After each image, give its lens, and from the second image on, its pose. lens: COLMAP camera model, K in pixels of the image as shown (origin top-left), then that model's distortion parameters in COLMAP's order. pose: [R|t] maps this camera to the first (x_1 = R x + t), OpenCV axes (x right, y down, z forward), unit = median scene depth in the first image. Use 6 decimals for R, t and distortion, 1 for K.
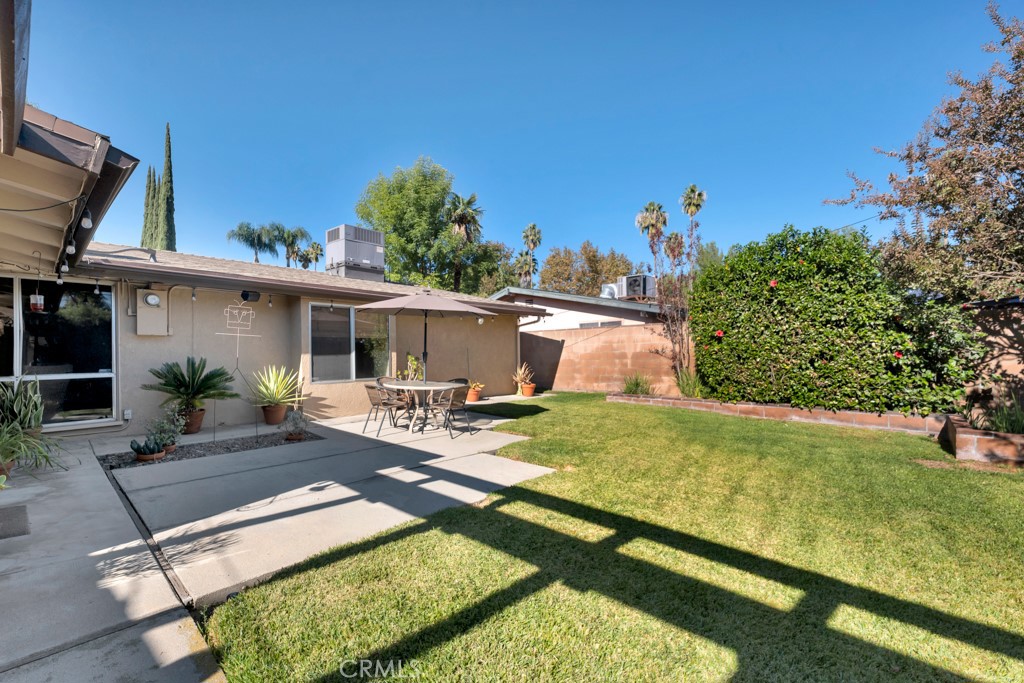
lens RADIAL K [[434.1, 0, 512.0], [0, 434.1, 341.5], [0, 0, 1]] dist [0.000027, 0.000002]
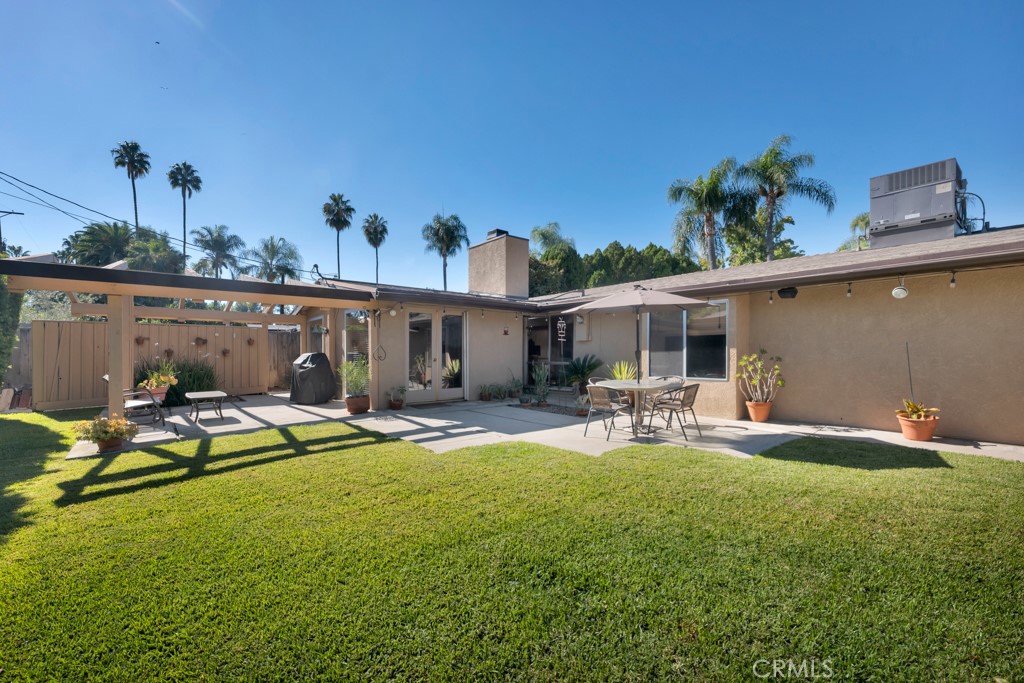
lens RADIAL K [[434.1, 0, 512.0], [0, 434.1, 341.5], [0, 0, 1]] dist [0.000027, 0.000002]
pose [[-0.129368, -0.013767, -0.991501, 0.697864], [0.025697, 0.999521, -0.017231, 0.014814], [0.991264, -0.027708, -0.128952, 0.748711]]
